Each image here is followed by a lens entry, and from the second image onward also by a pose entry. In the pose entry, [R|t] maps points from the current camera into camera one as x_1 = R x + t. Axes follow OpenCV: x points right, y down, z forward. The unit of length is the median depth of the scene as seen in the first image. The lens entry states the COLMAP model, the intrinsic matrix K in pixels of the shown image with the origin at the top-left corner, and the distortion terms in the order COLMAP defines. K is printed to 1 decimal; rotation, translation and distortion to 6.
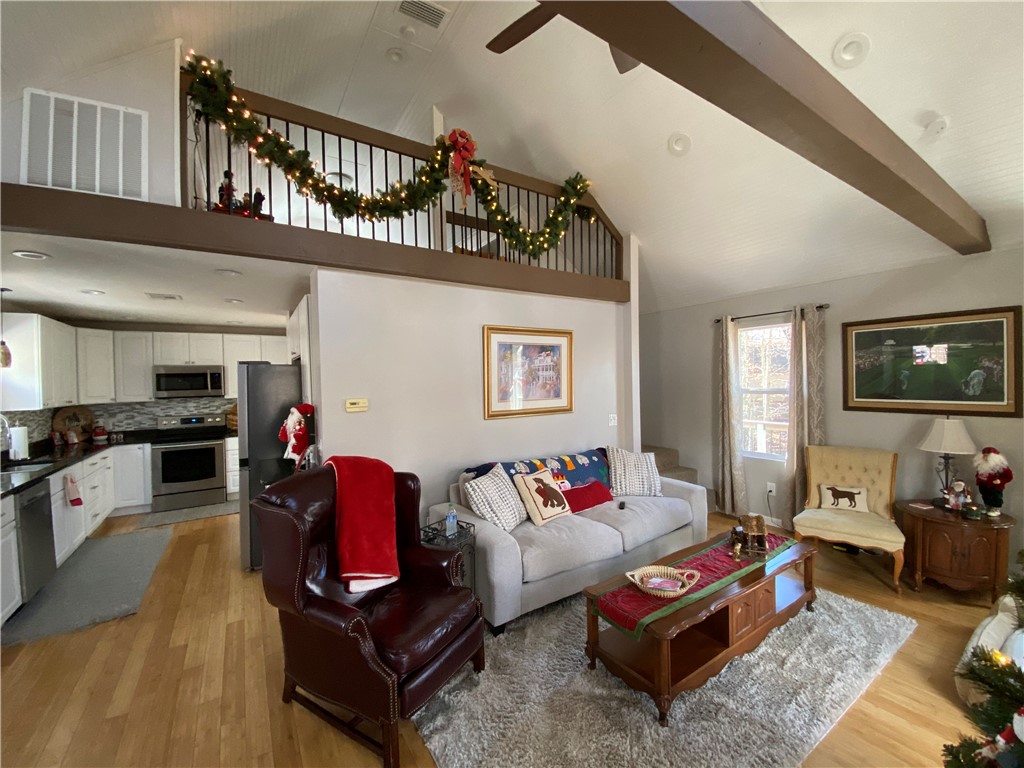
lens RADIAL K [[413.9, 0, 512.0], [0, 413.9, 384.0], [0, 0, 1]] dist [0.011351, -0.017647]
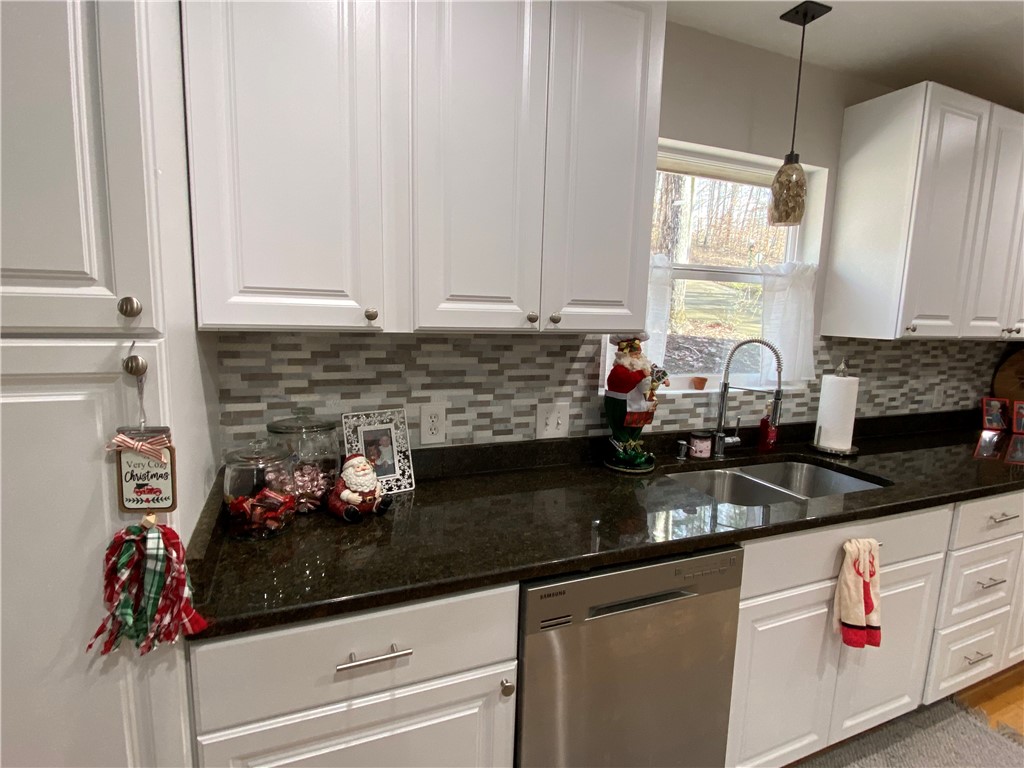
lens RADIAL K [[528.6, 0, 512.0], [0, 528.6, 384.0], [0, 0, 1]] dist [-0.000316, -0.000054]
pose [[-0.179037, 0.148743, -0.972533, -0.601535], [-0.033734, 0.986996, 0.157166, 0.037808], [0.983264, 0.060946, -0.171691, 0.738542]]
